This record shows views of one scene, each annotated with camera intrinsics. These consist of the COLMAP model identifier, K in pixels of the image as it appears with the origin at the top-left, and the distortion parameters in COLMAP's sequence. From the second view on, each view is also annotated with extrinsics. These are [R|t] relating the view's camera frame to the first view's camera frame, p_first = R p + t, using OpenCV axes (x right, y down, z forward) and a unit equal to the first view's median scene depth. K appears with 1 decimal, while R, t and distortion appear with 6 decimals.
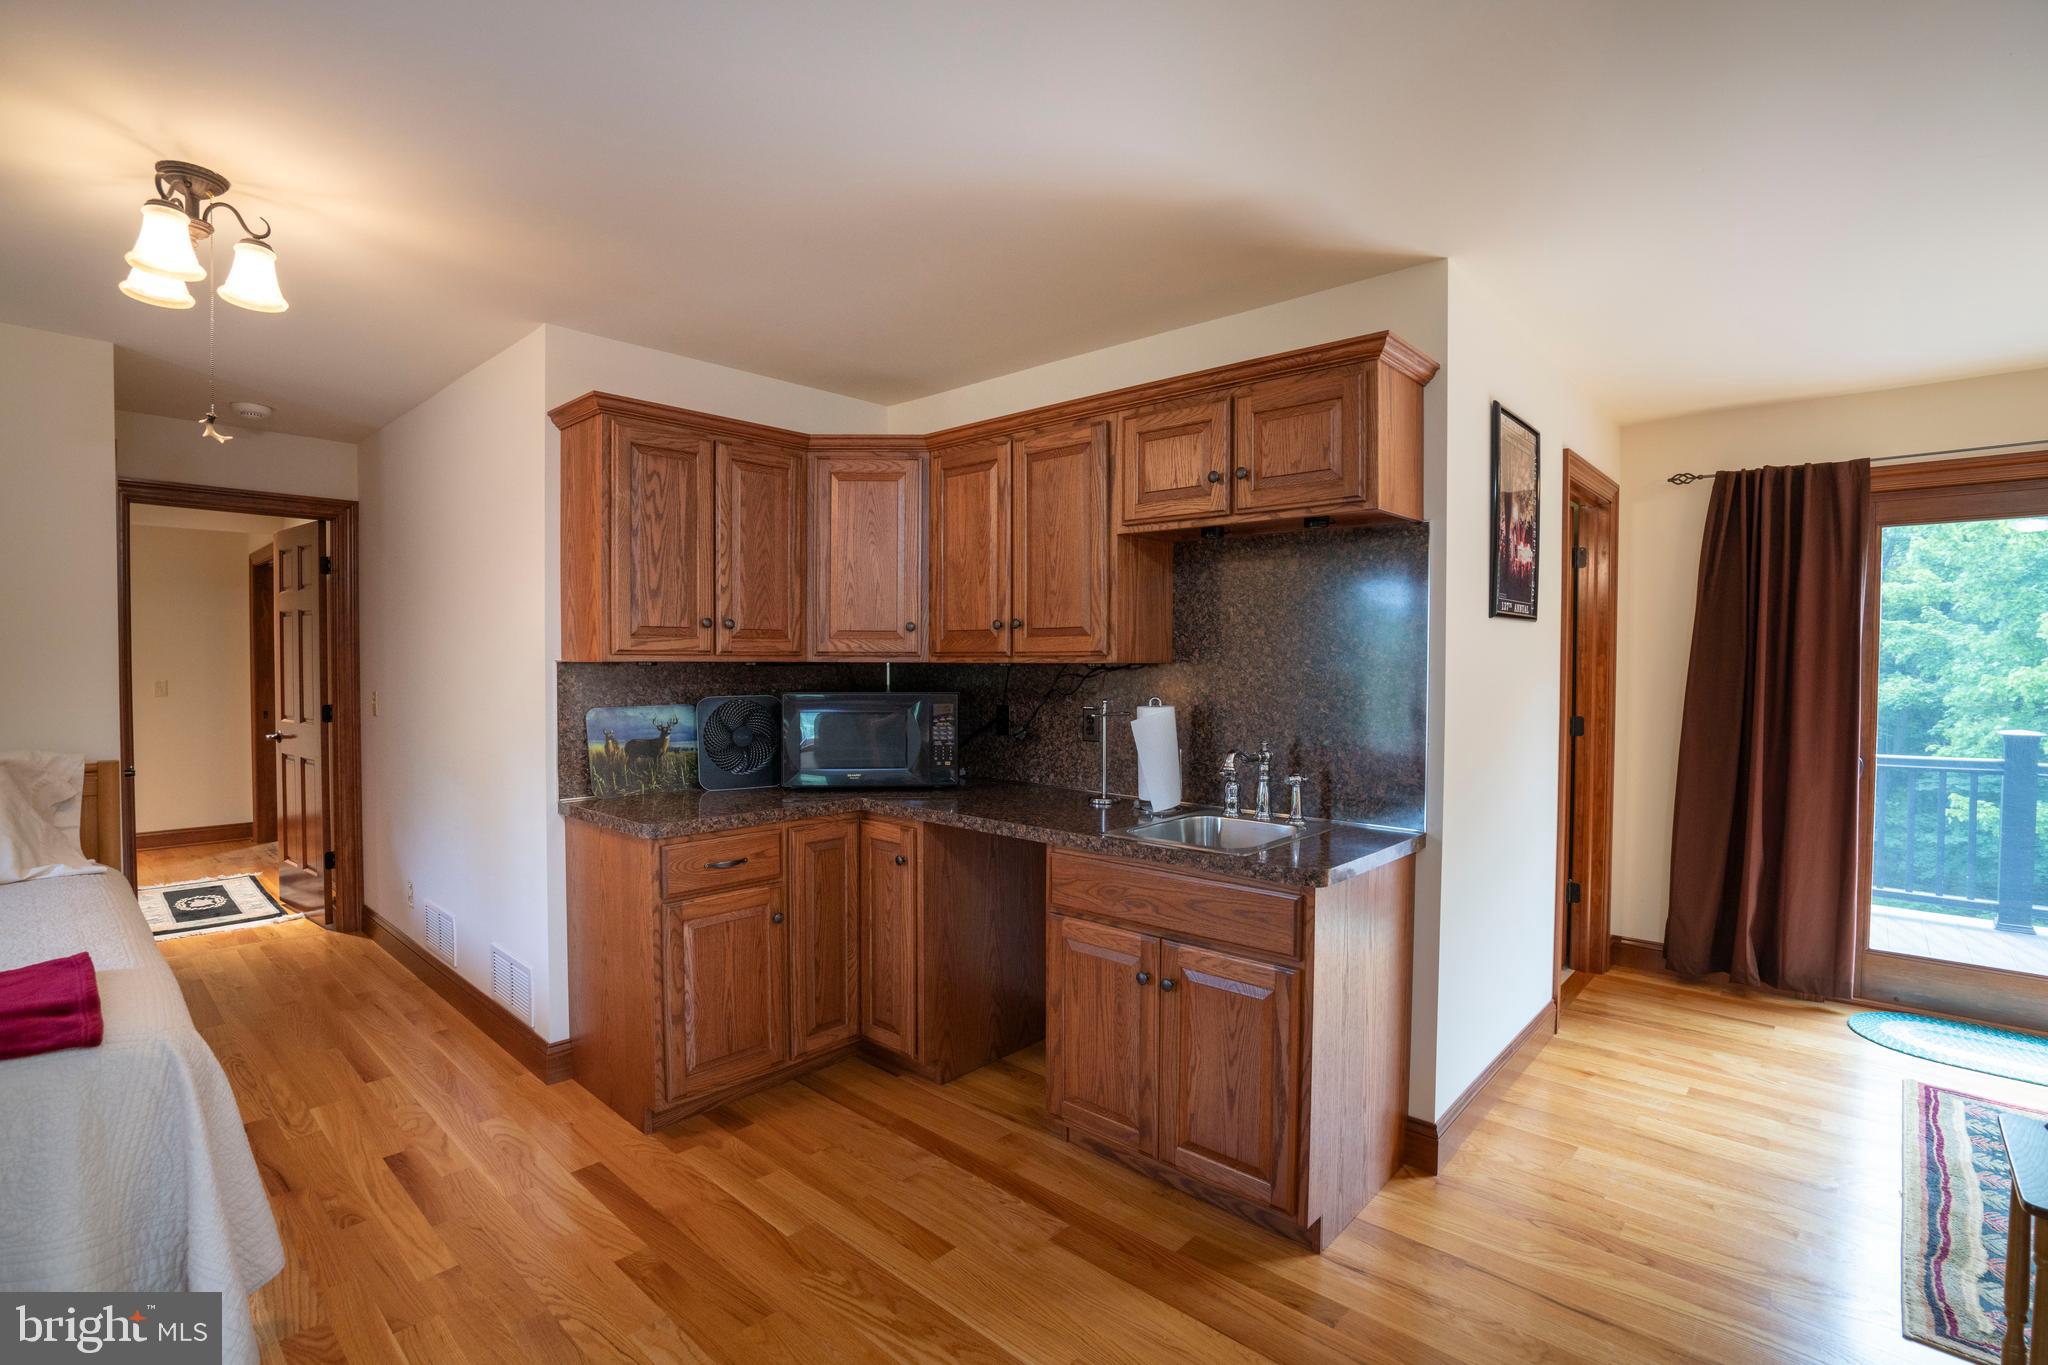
lens RADIAL K [[940.0, 0, 1024.0], [0, 940.0, 682.5], [0, 0, 1]] dist [-0.067267, 0.026321]
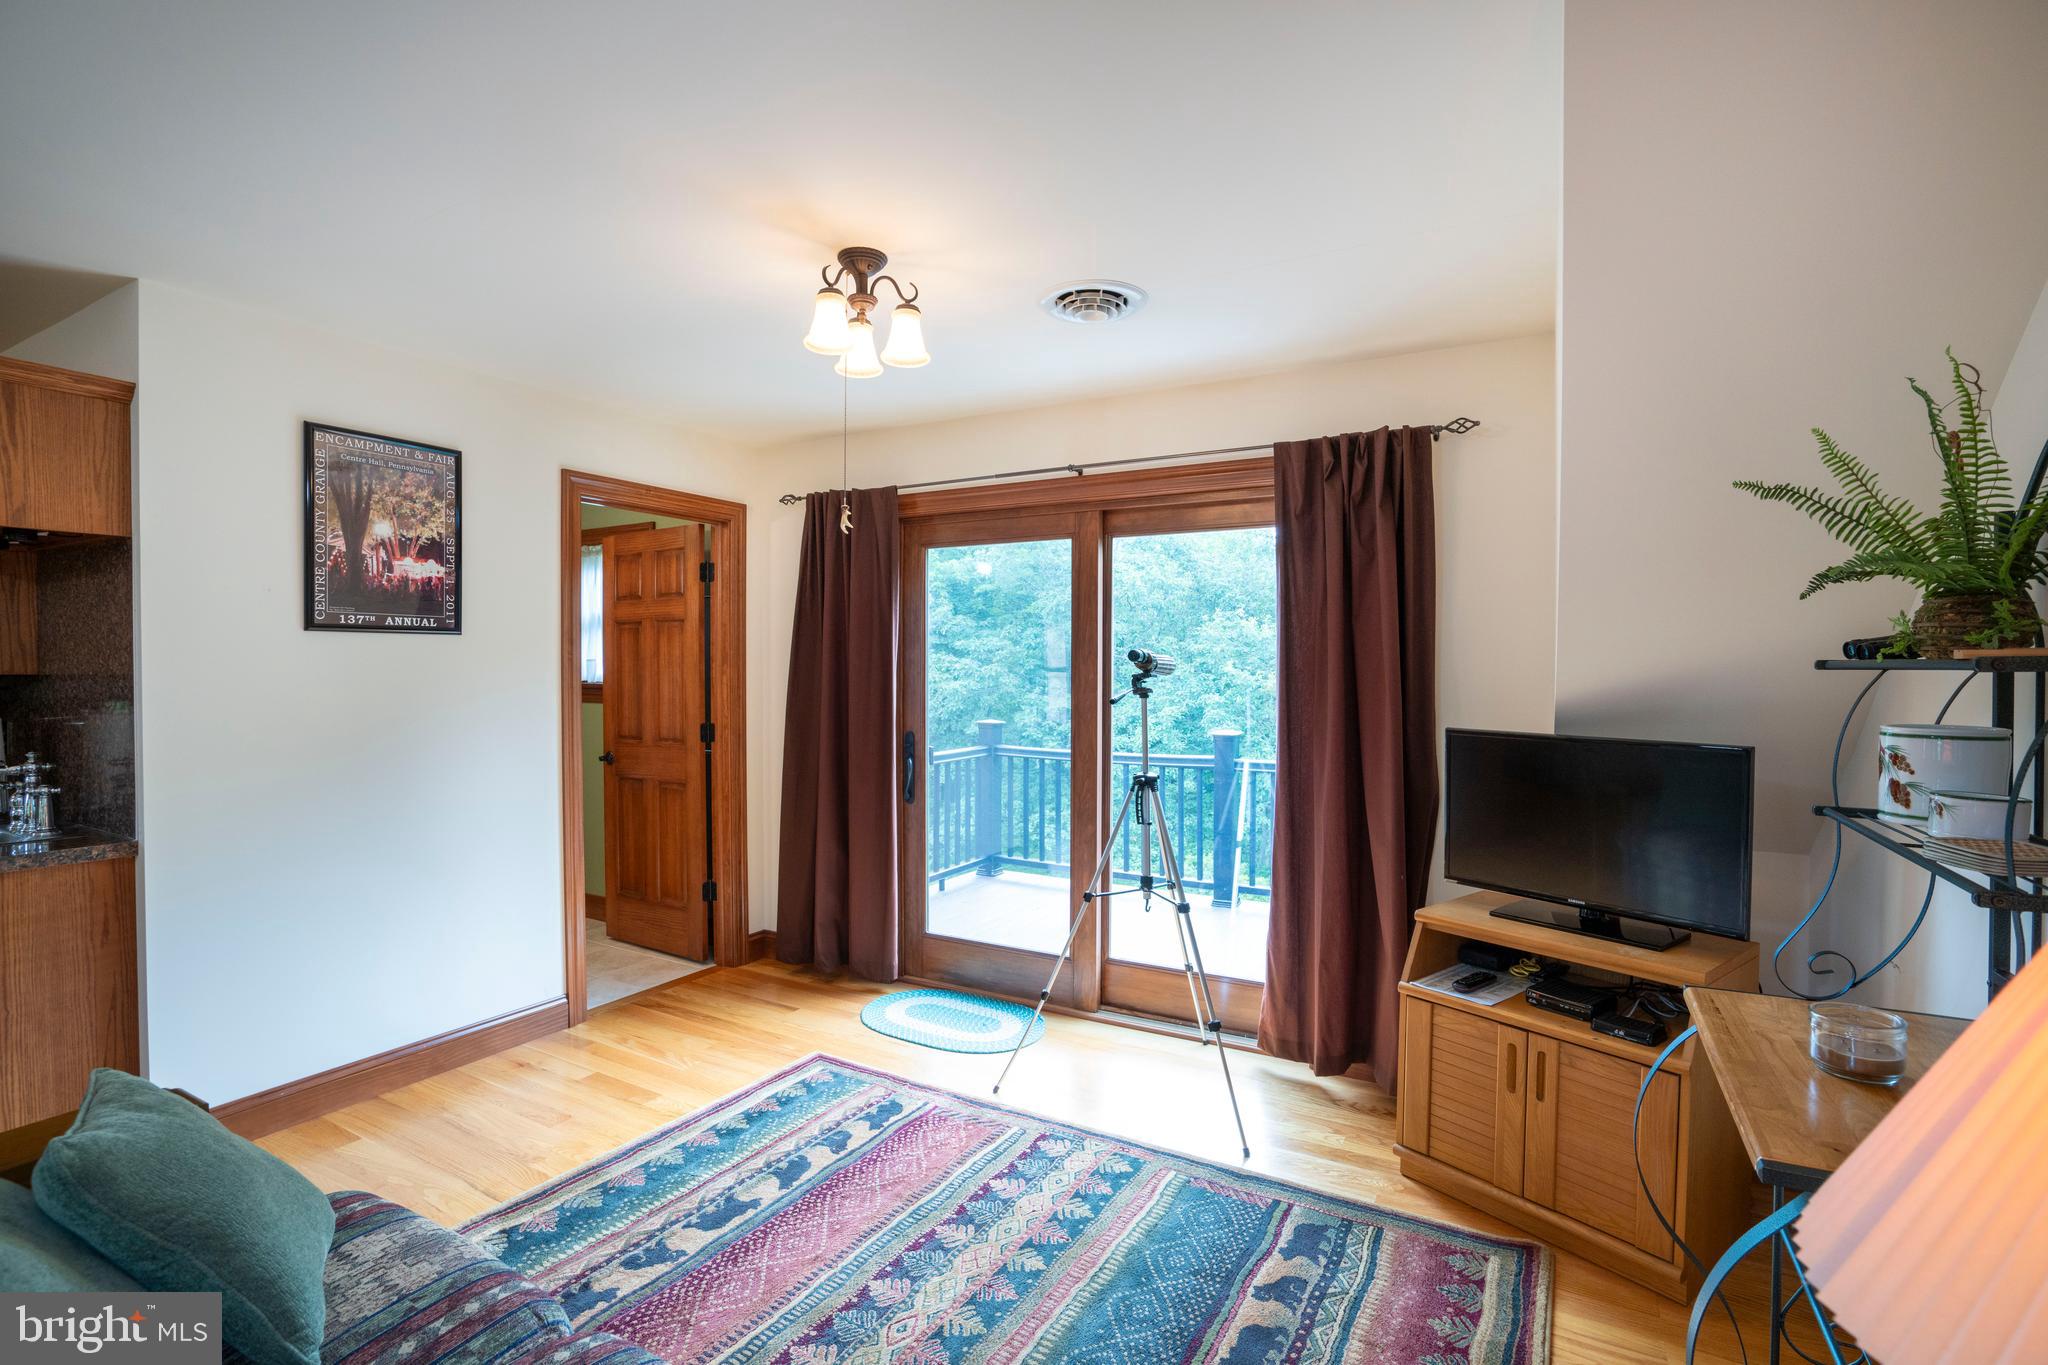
lens RADIAL K [[940.0, 0, 1024.0], [0, 940.0, 682.5], [0, 0, 1]] dist [-0.067267, 0.026321]
pose [[0.972934, -0.001167, 0.231078, 0.835521], [0.002472, 0.999983, -0.005360, -0.003263], [-0.231068, 0.005787, 0.972920, -0.142861]]
